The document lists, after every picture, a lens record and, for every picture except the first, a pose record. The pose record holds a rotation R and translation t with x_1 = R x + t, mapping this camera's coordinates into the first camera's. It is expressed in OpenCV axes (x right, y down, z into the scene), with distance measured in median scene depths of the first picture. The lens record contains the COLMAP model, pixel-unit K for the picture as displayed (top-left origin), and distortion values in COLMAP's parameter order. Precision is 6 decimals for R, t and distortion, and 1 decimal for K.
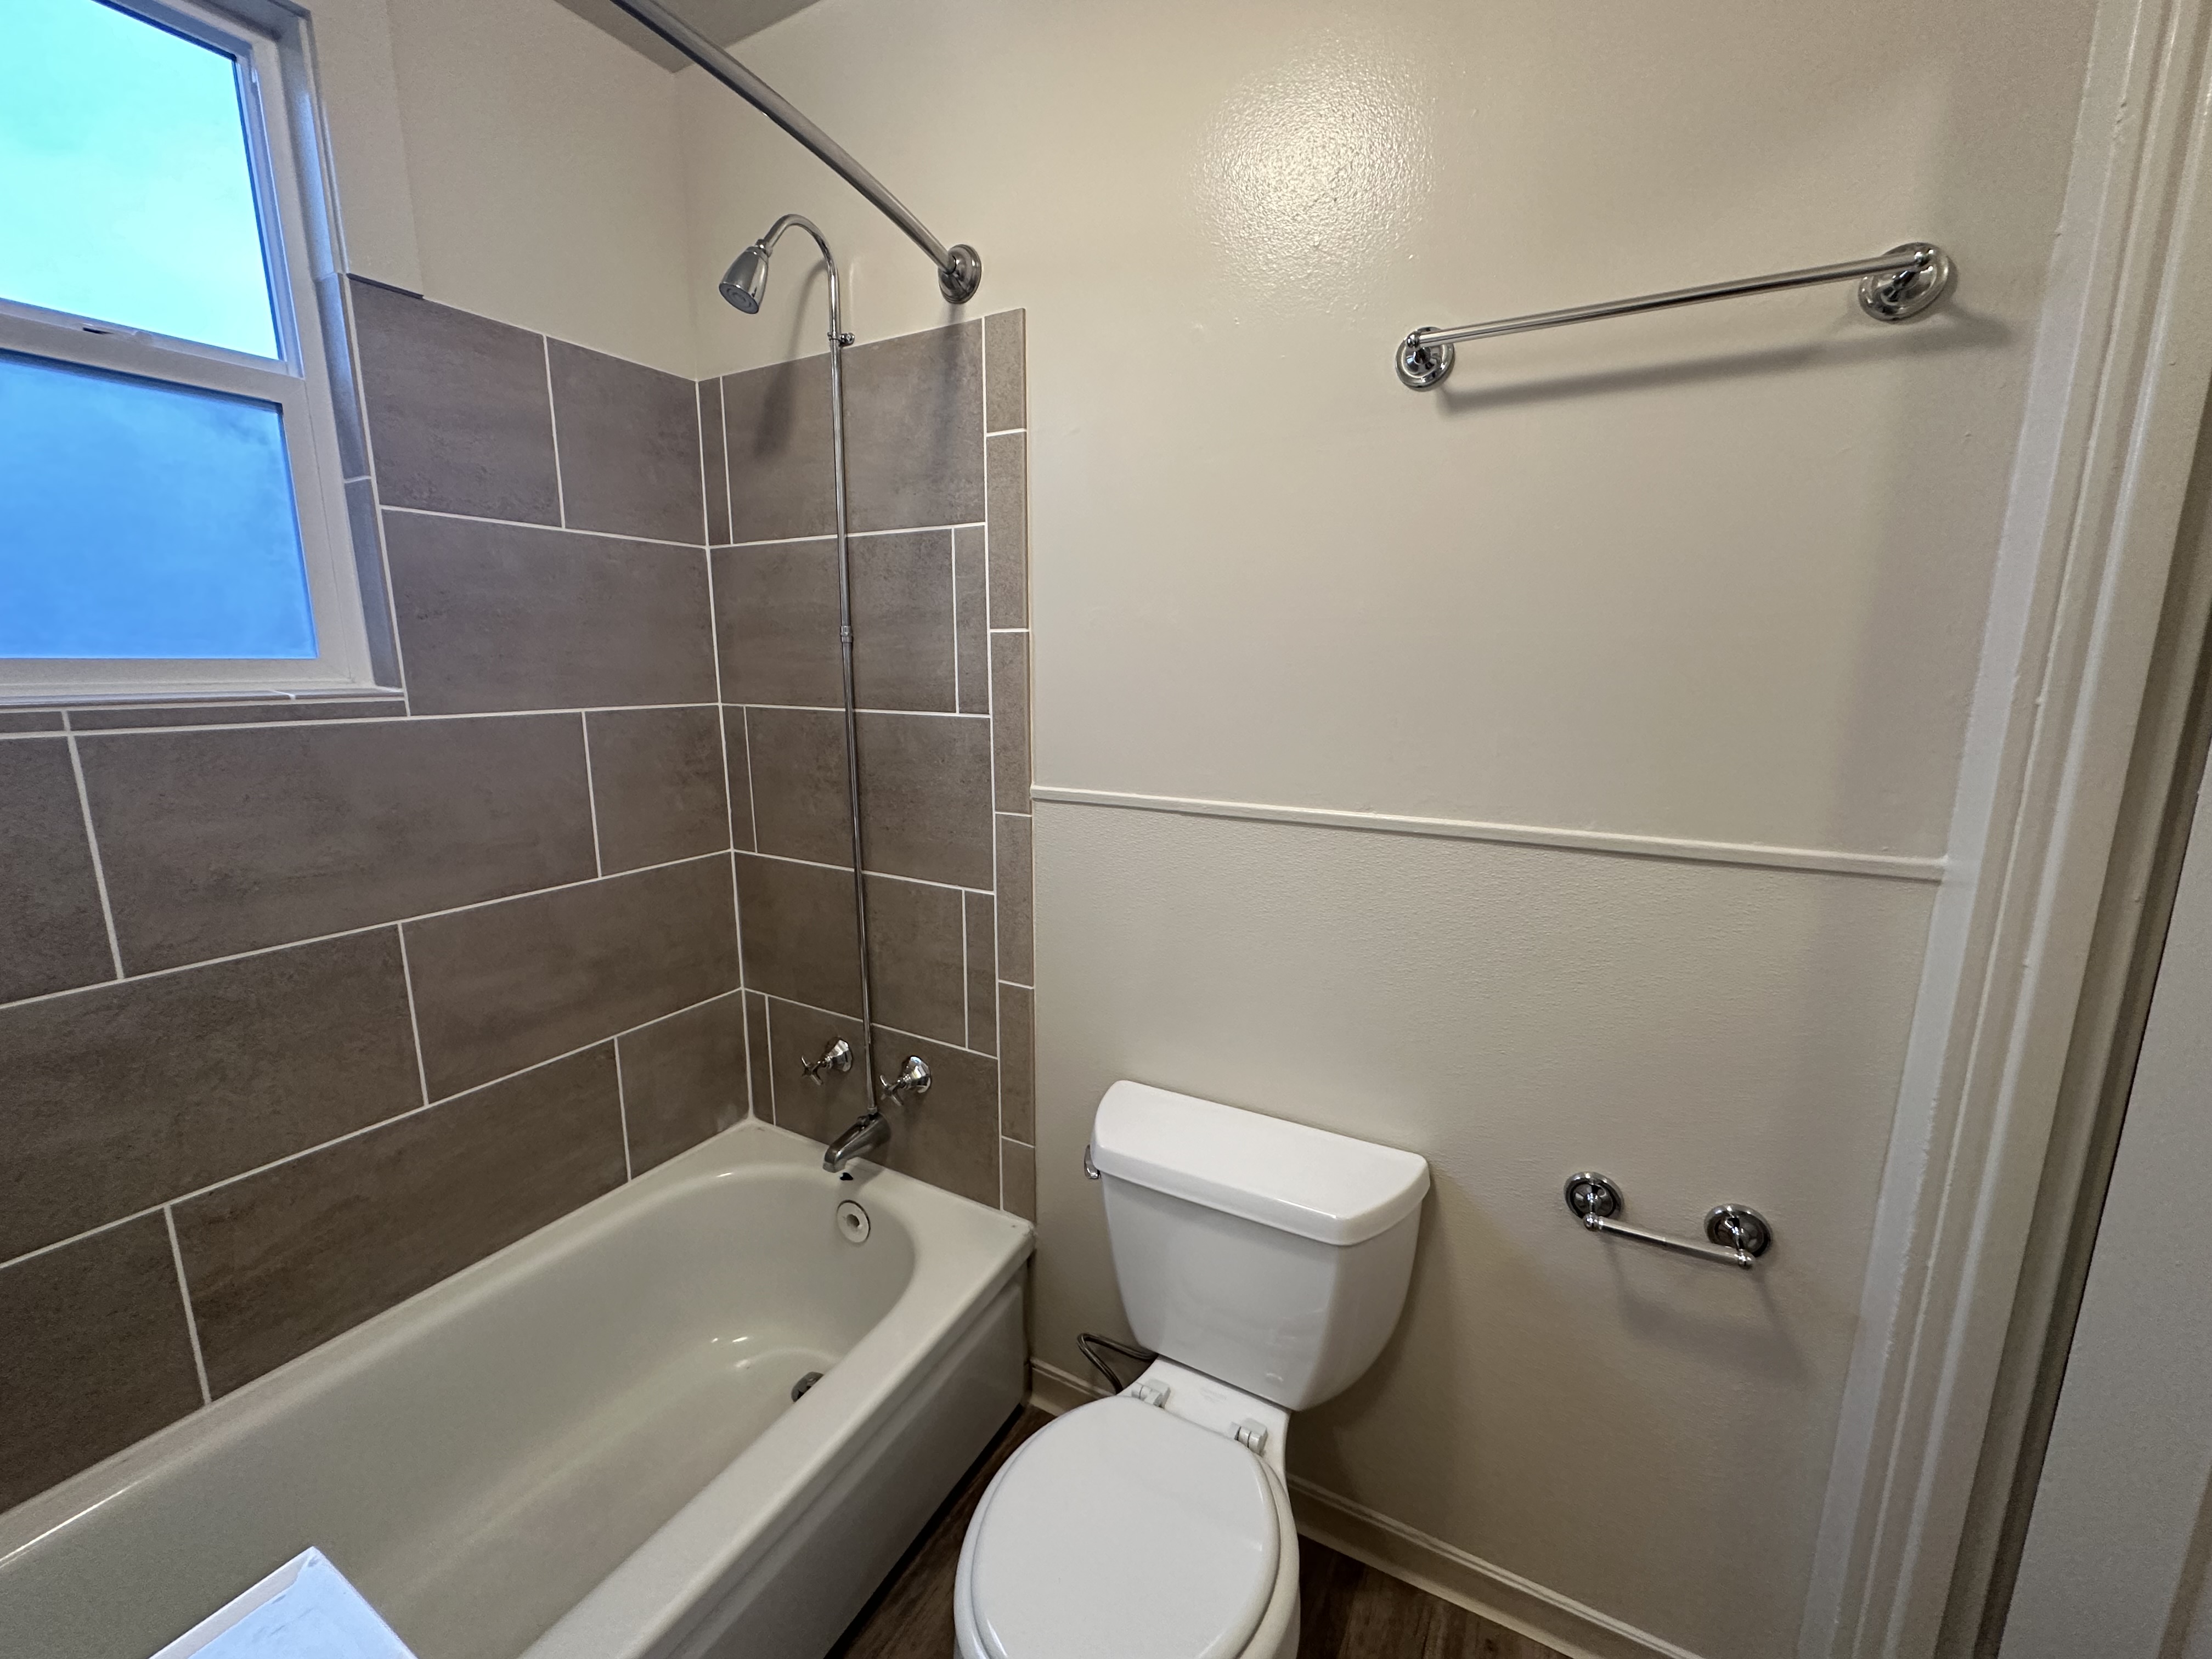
lens RADIAL K [[881.4, 0, 1103.5], [0, 881.4, 828.7], [0, 0, 1]] dist [-0.002366, 0.000332]
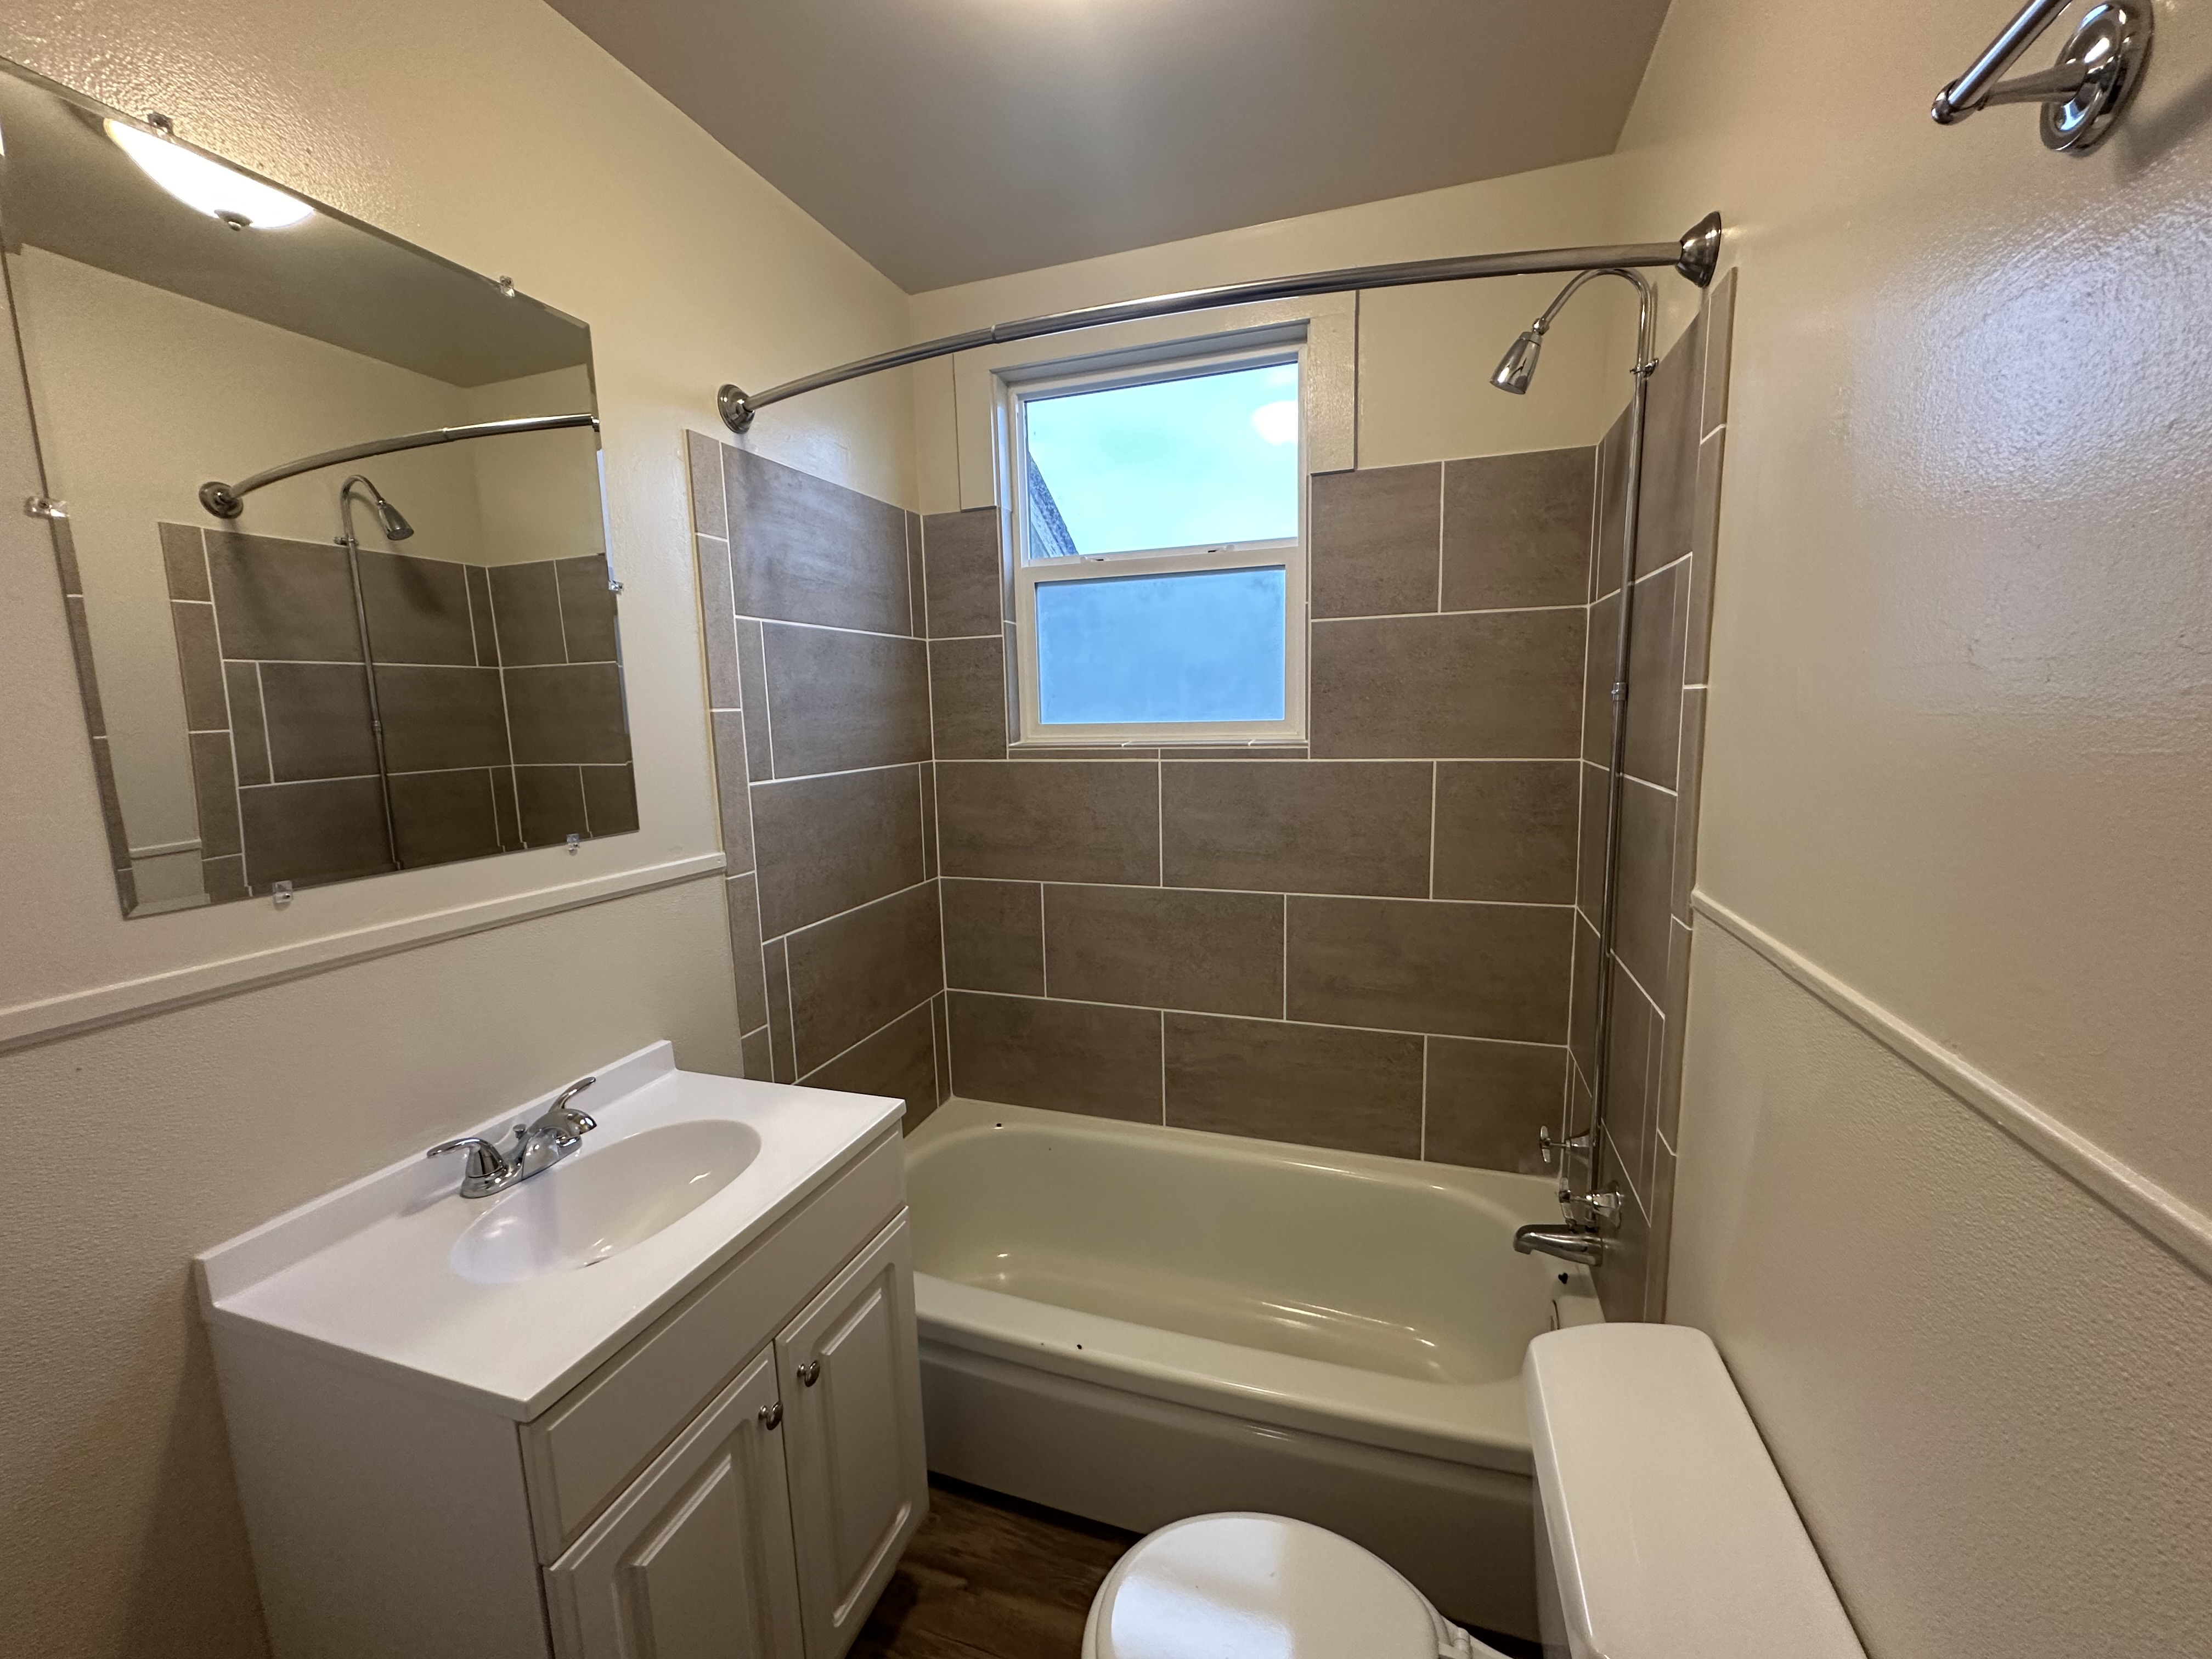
lens RADIAL K [[881.4, 0, 1103.5], [0, 881.4, 828.7], [0, 0, 1]] dist [-0.002366, 0.000332]
pose [[0.183044, 0.127248, -0.974835, 0.575711], [-0.160124, 0.982206, 0.098144, -0.097159], [0.969977, 0.138130, 0.200162, 0.366182]]
